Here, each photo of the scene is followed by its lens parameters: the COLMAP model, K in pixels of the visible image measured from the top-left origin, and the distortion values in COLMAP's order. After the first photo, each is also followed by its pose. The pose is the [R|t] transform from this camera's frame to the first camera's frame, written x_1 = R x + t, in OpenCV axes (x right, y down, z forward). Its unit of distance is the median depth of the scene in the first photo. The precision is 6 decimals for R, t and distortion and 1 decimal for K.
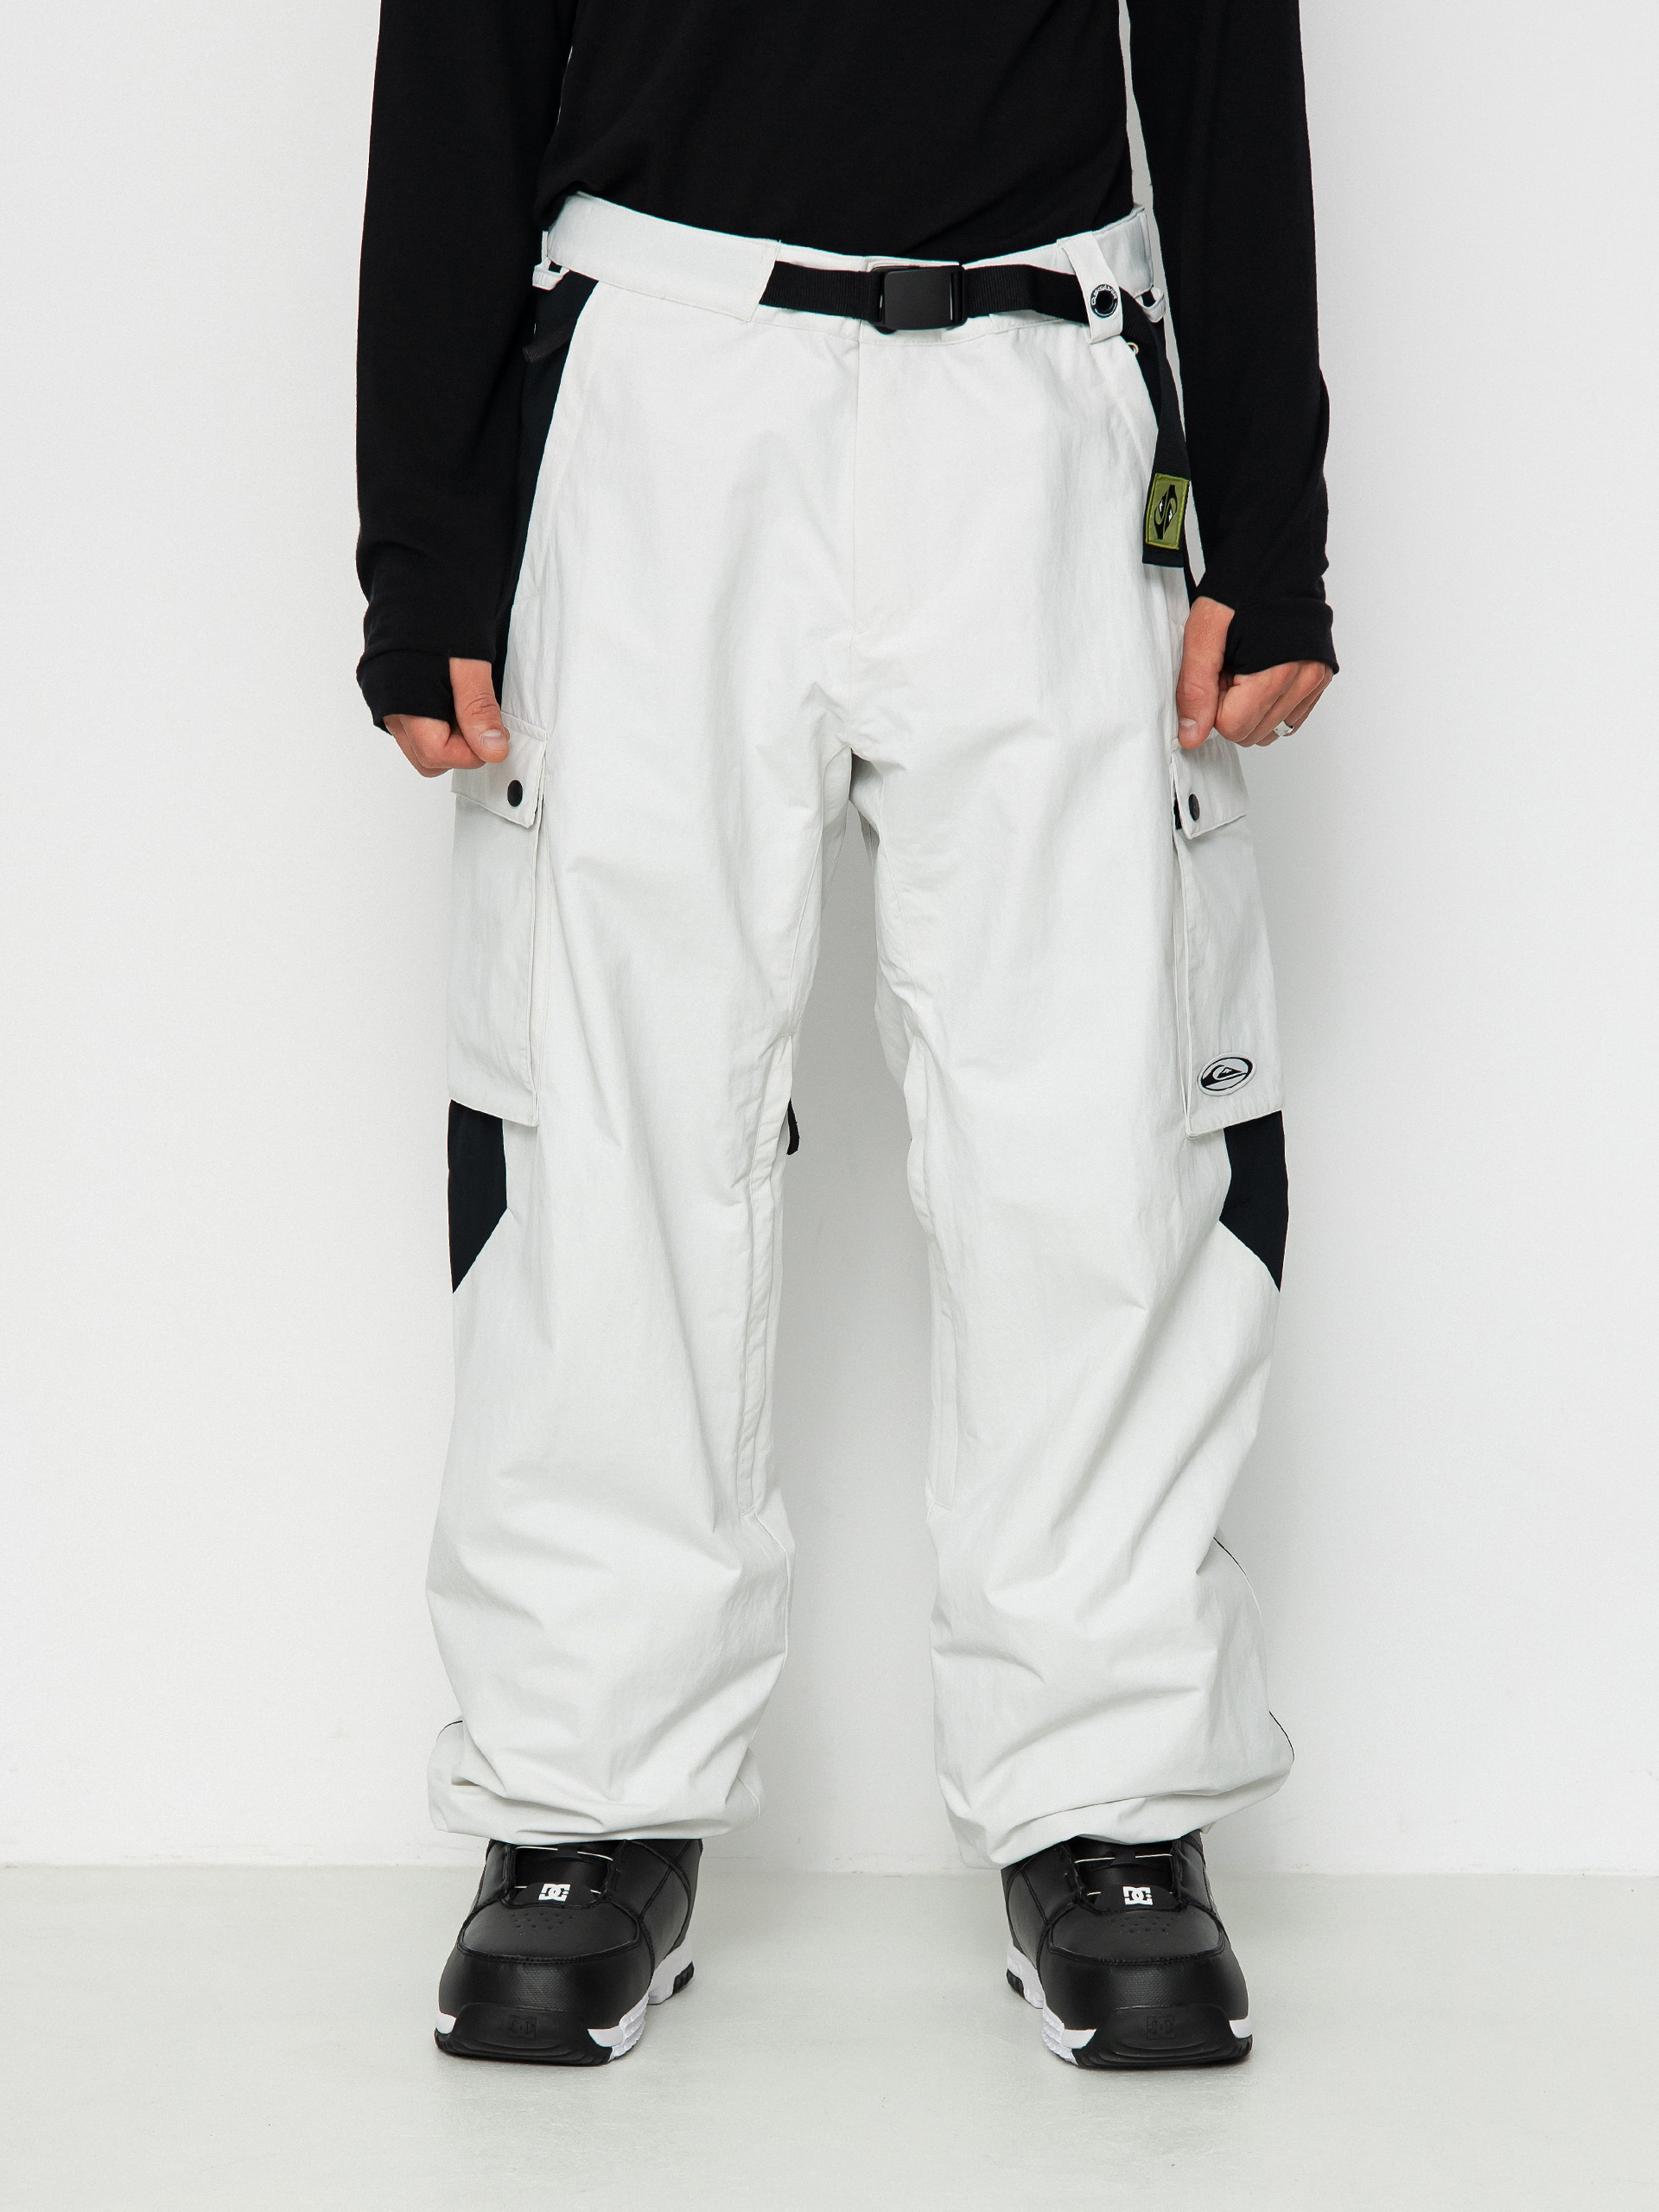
lens RADIAL K [[3822.3, 0, 827.6], [0, 3822.3, 1101.3], [0, 0, 1]] dist [-0.408171, 0.000000]
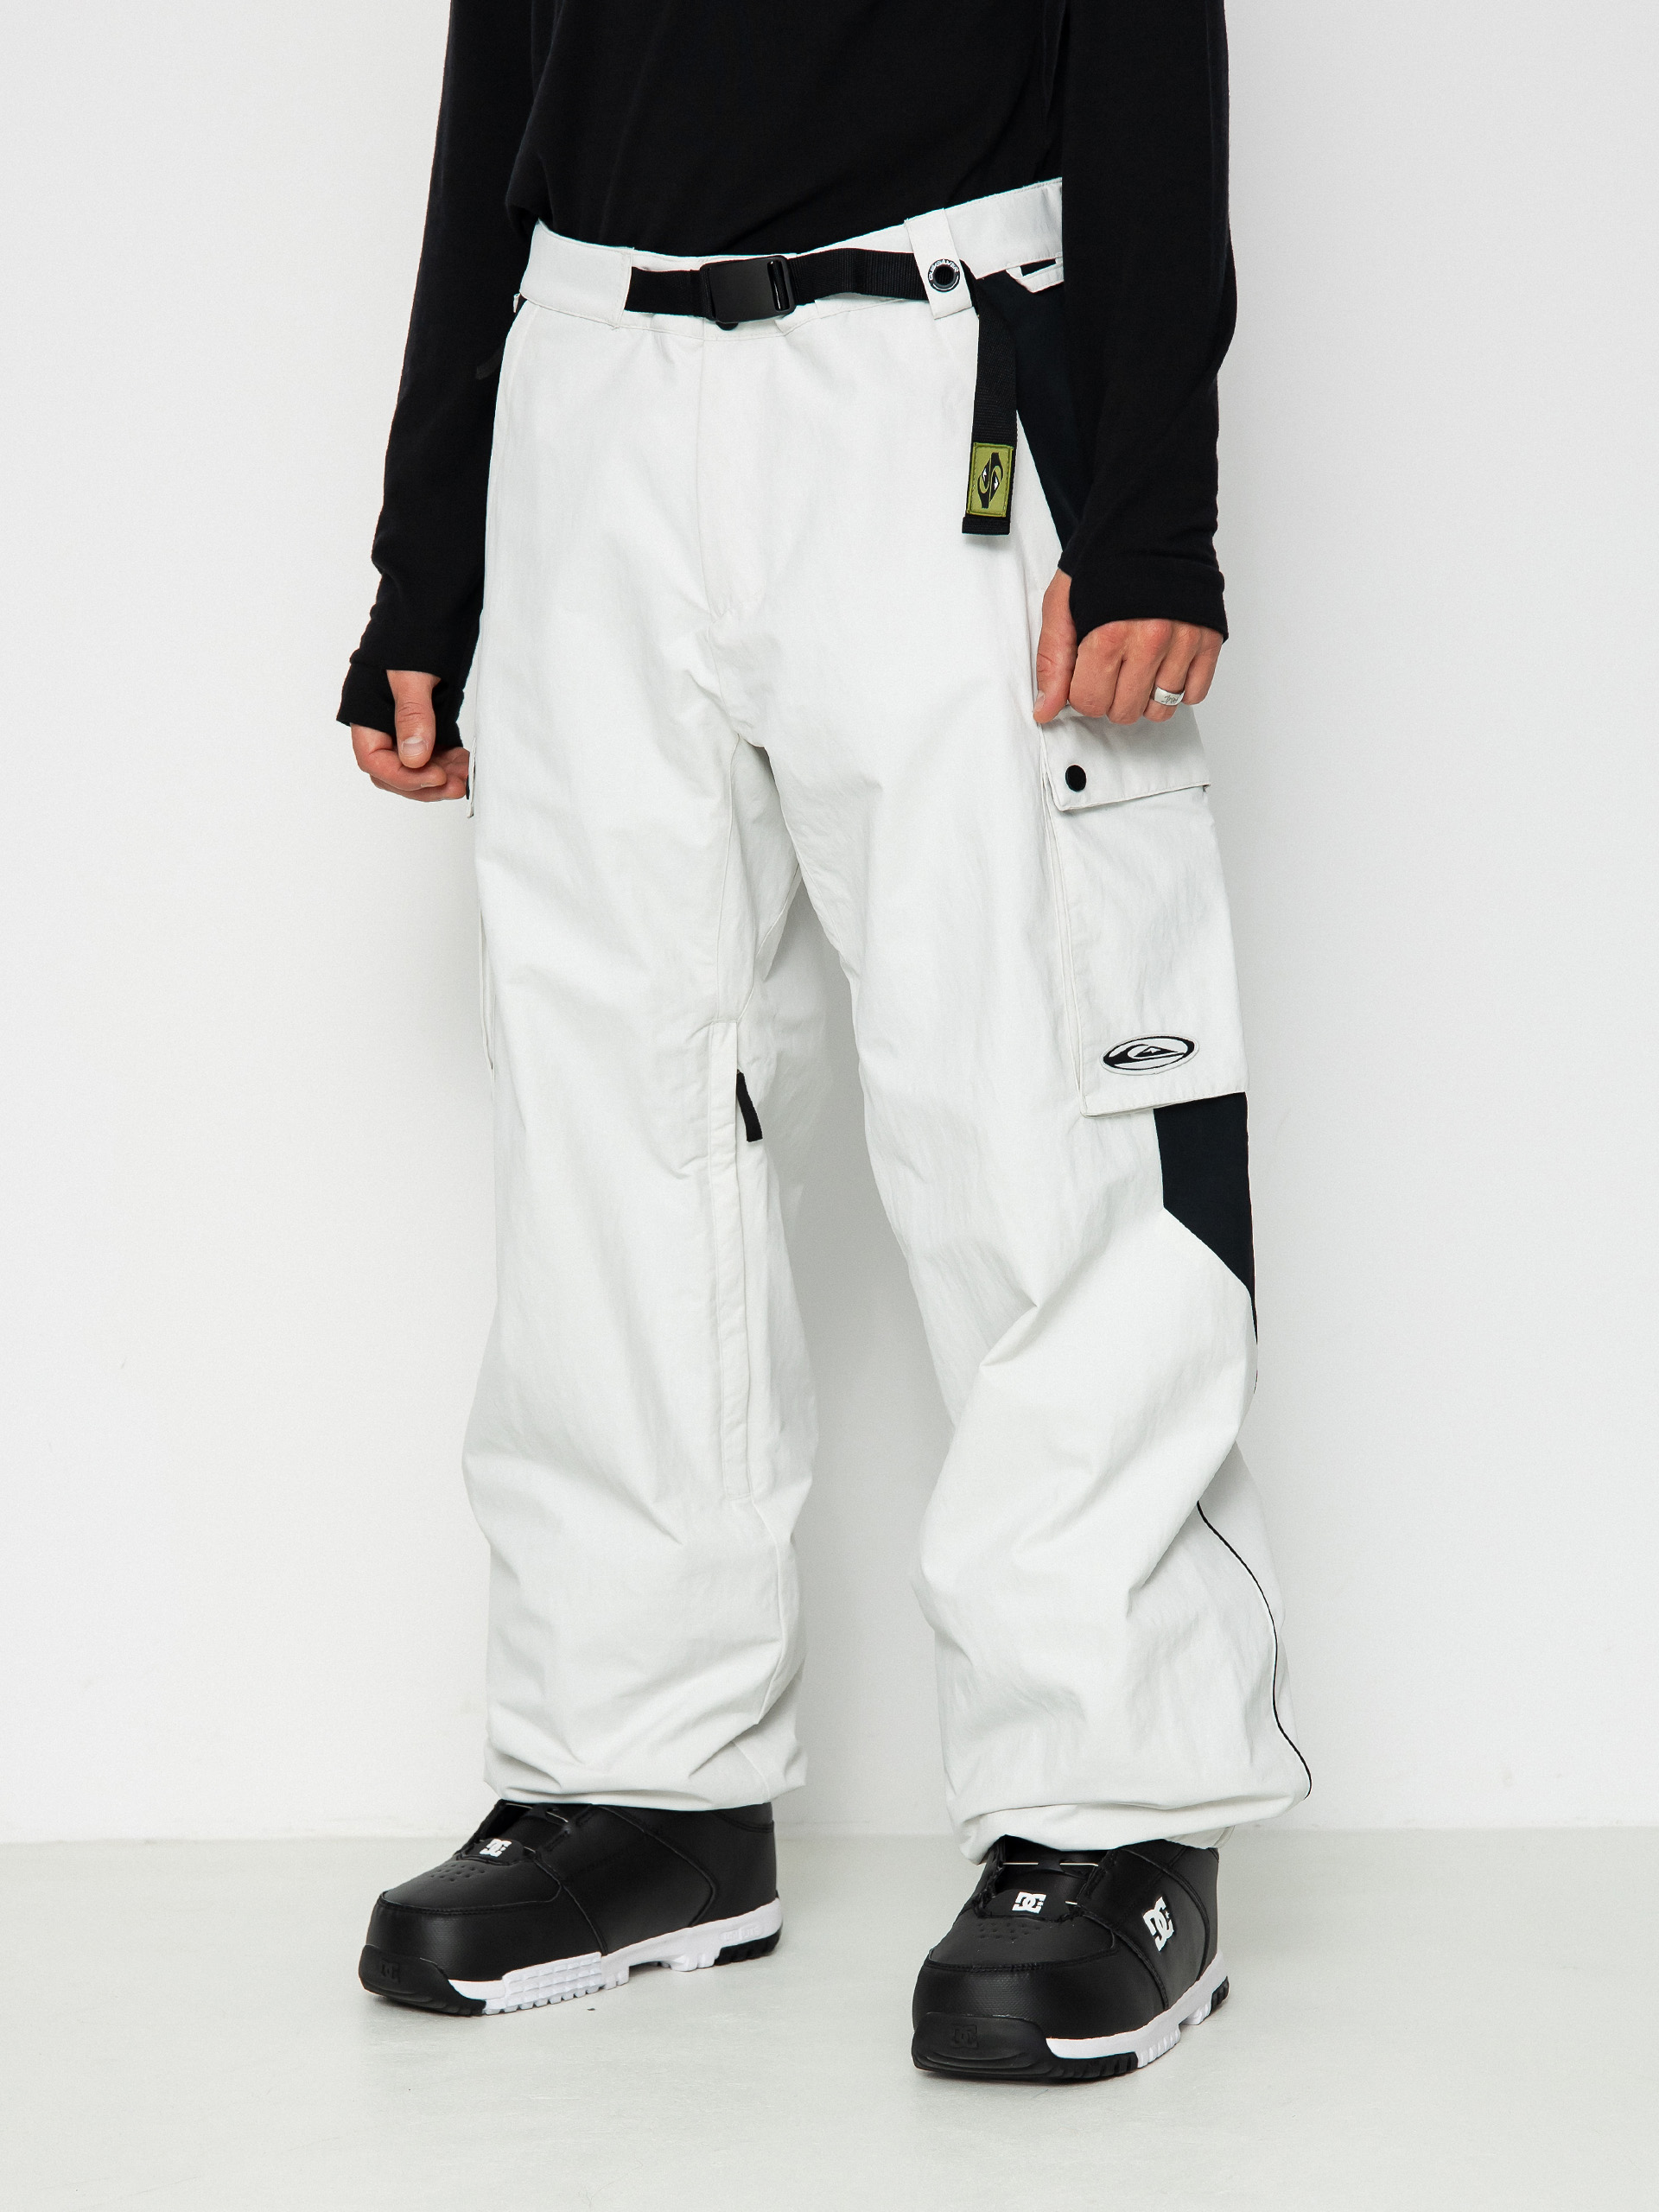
lens RADIAL K [[3822.3, 0, 831.5], [0, 3822.3, 1100.6], [0, 0, 1]] dist [-0.408171, 0.000000]
pose [[0.930552, -0.011827, -0.365970, 0.399938], [0.004595, 0.999777, -0.020625, 0.025813], [0.366132, 0.017511, 0.930398, 0.062988]]
